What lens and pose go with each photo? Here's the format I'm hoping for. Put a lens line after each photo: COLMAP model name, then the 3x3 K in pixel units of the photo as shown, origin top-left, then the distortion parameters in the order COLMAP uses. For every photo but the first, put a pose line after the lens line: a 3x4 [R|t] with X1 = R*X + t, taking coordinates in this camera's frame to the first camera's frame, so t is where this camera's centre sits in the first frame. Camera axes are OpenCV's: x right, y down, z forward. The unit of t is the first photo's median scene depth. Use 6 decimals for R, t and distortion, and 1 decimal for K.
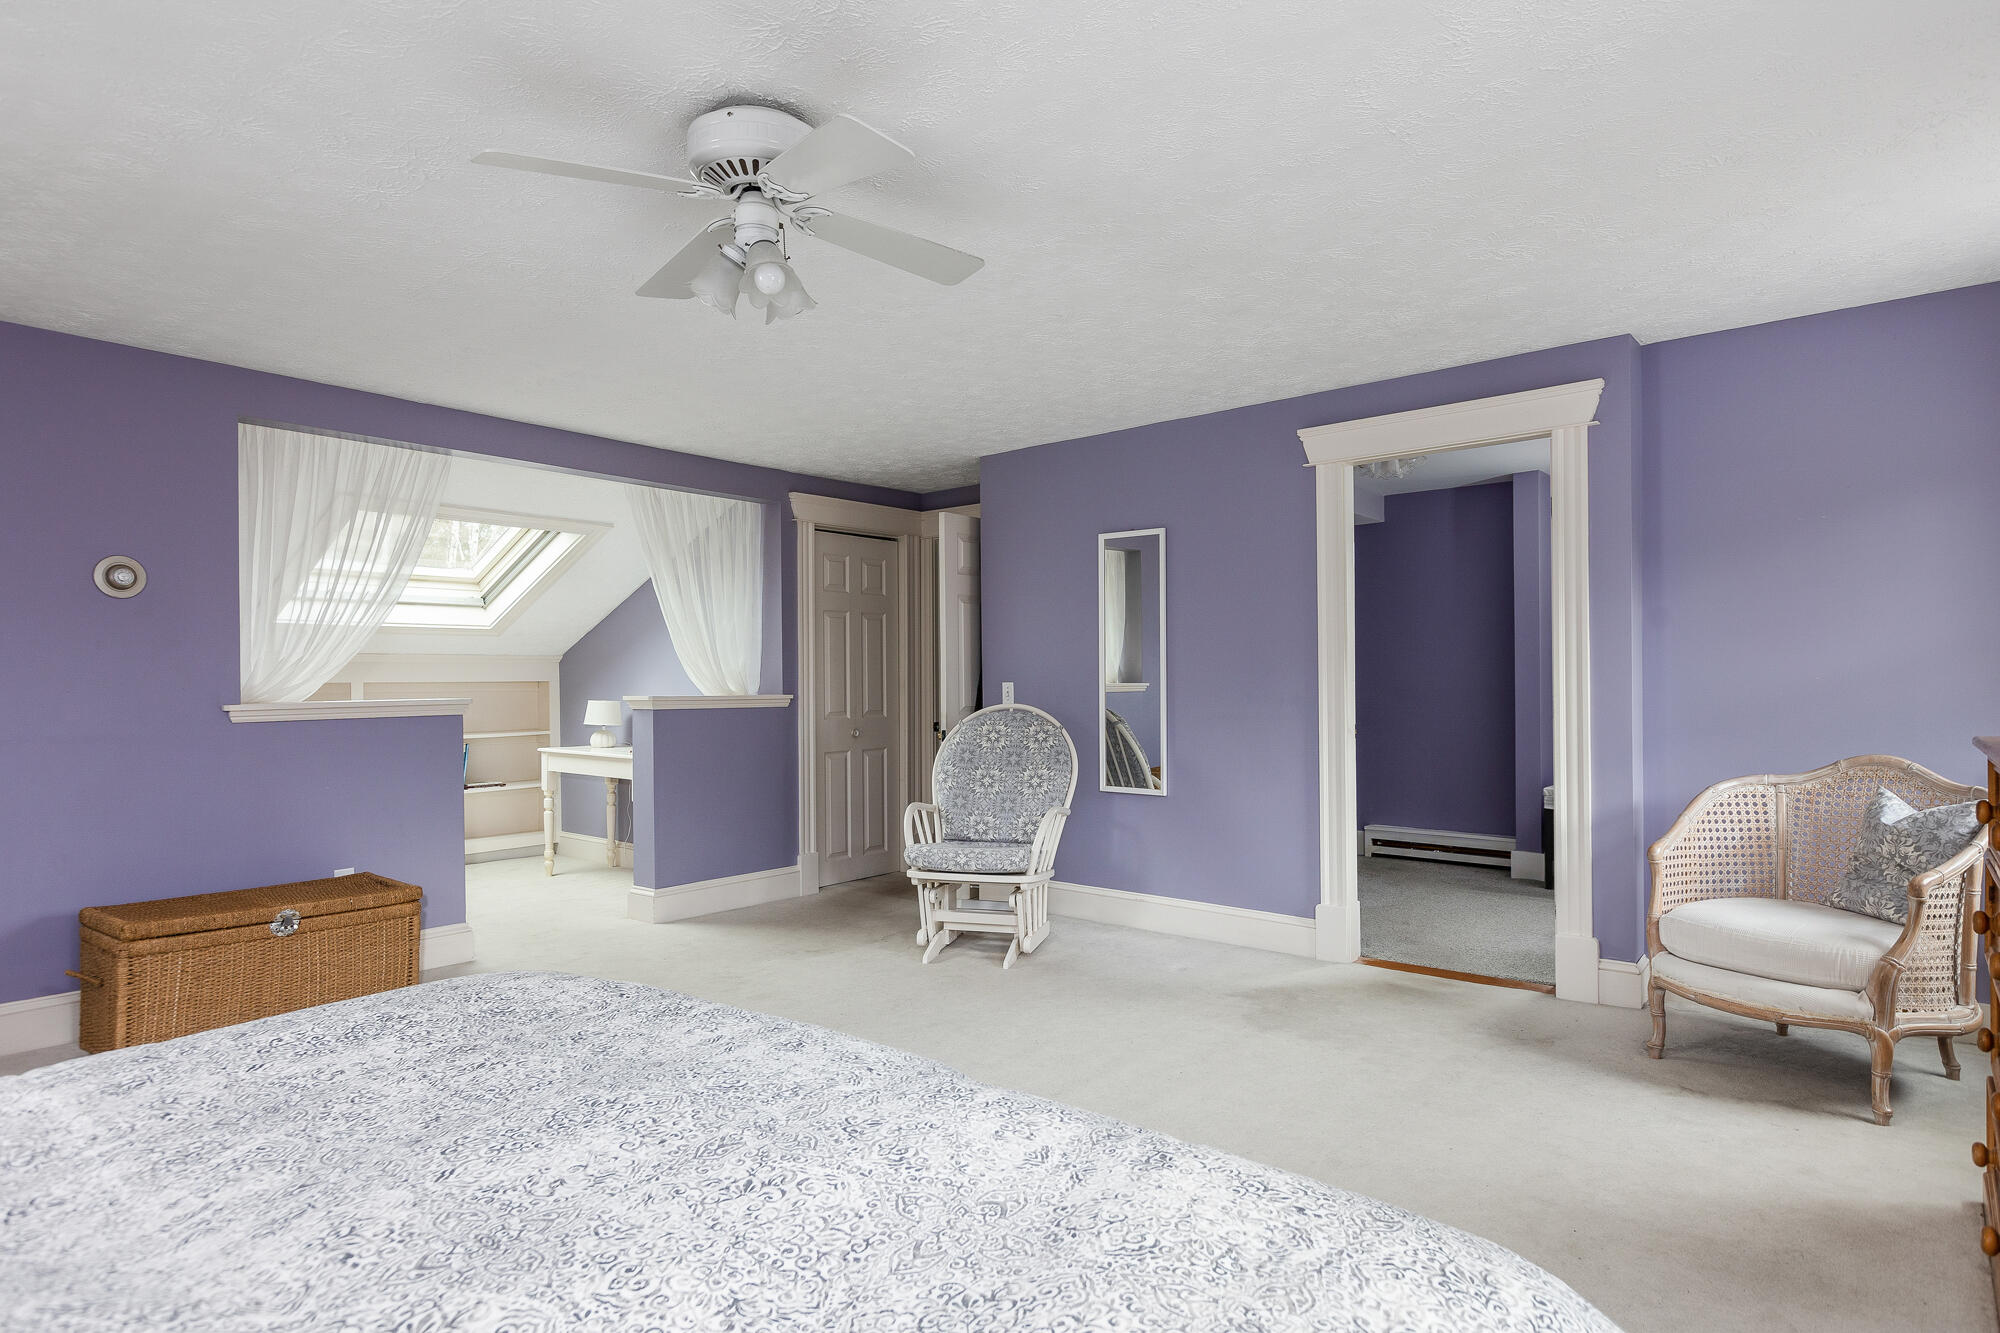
lens RADIAL K [[1121.9, 0, 1000.8], [0, 1121.9, 670.4], [0, 0, 1]] dist [-0.000254, 0.000043]
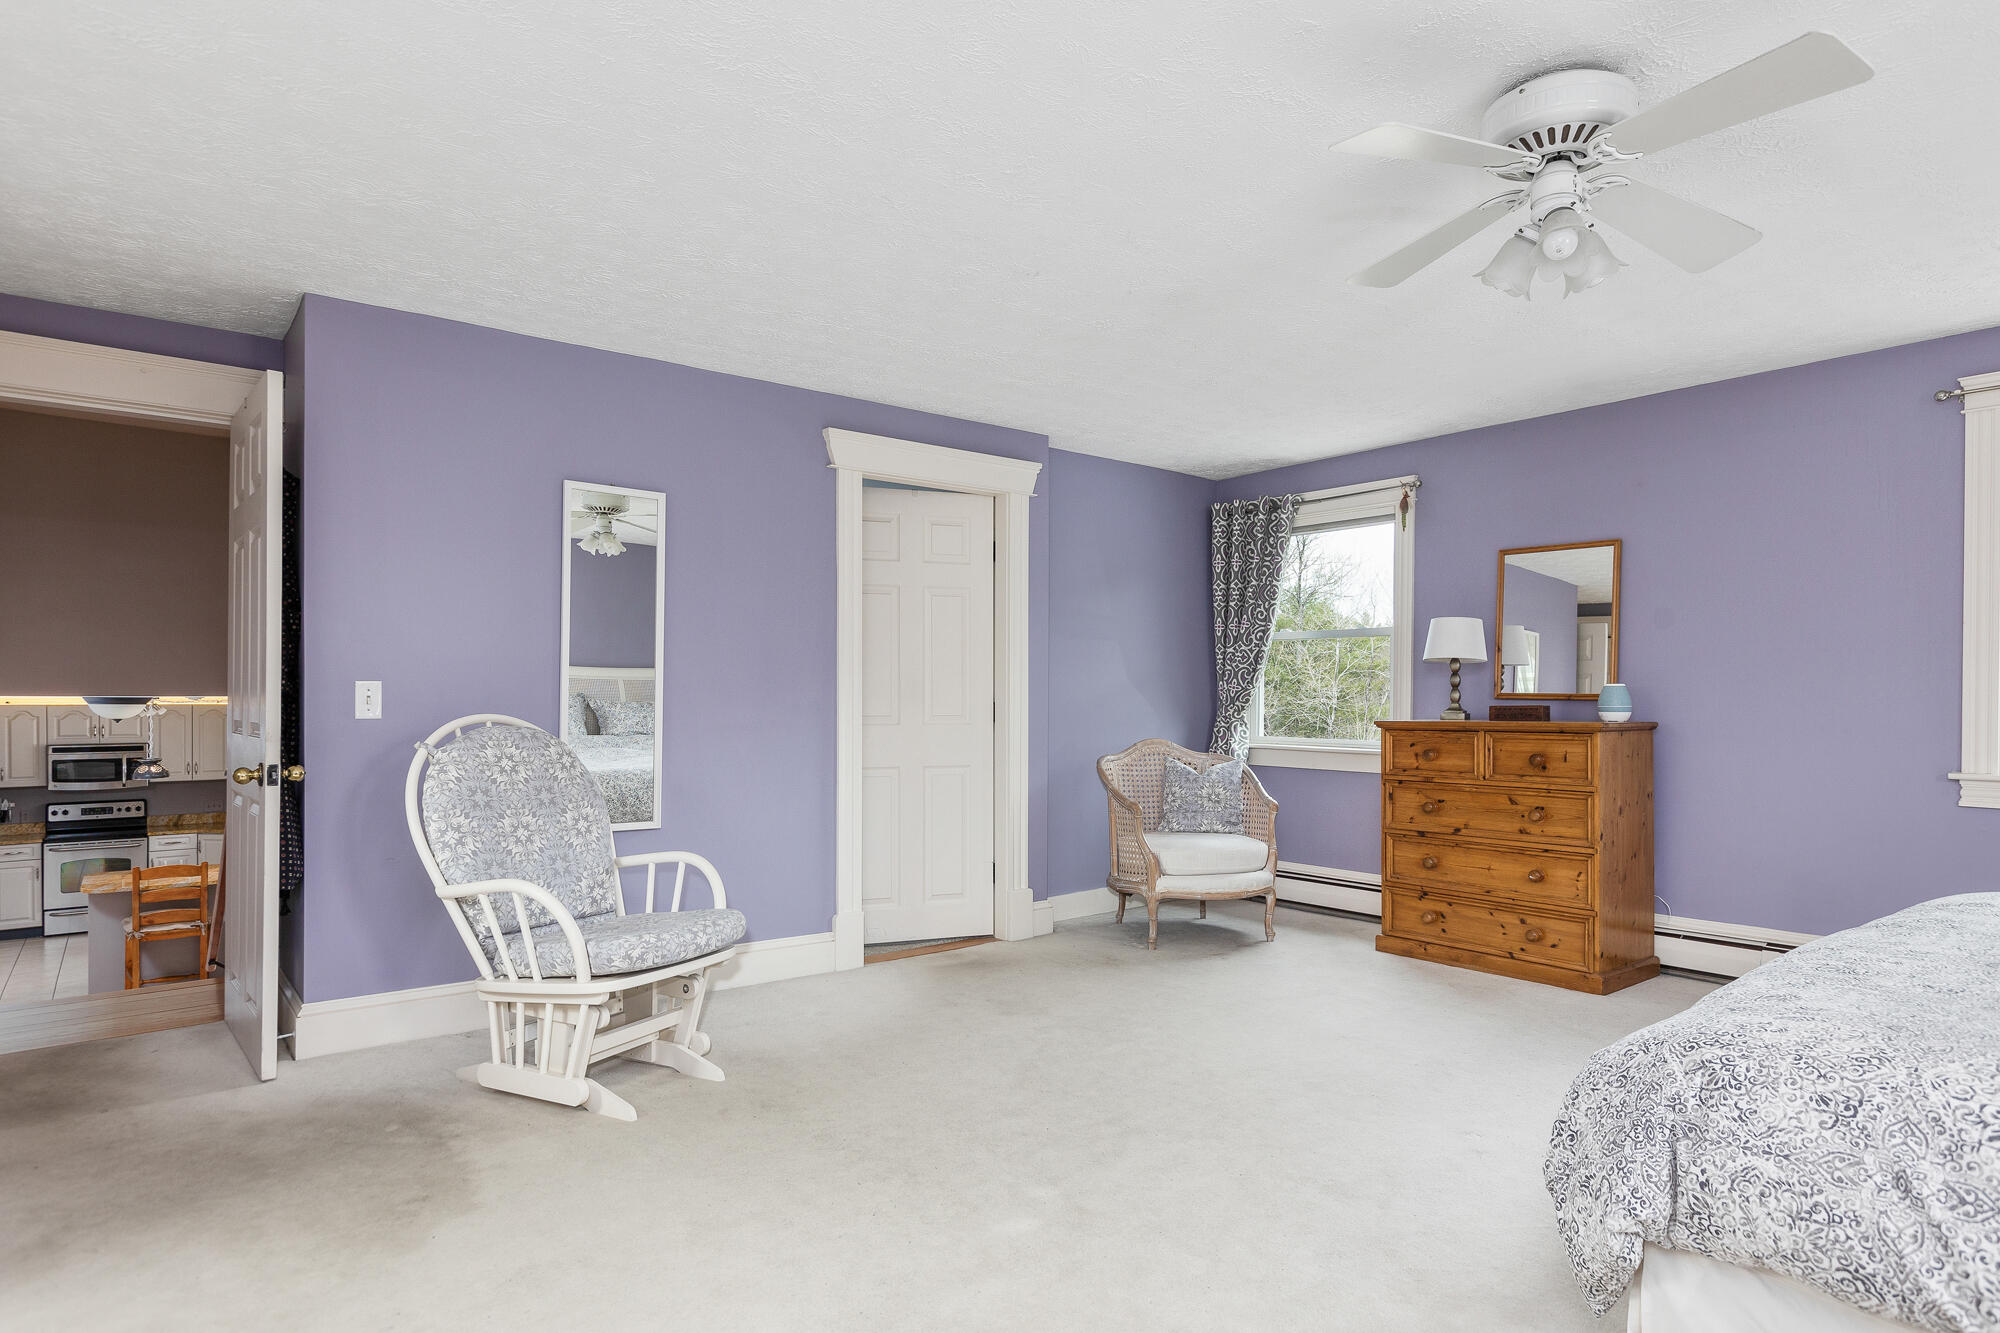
lens RADIAL K [[1121.9, 0, 1000.6], [0, 1121.9, 679.4], [0, 0, 1]] dist [-0.000254, 0.000043]
pose [[0.188701, 0.027137, 0.981660, -0.653285], [-0.012051, 0.999607, -0.025317, 0.025479], [-0.981961, -0.007052, 0.188953, 0.672598]]
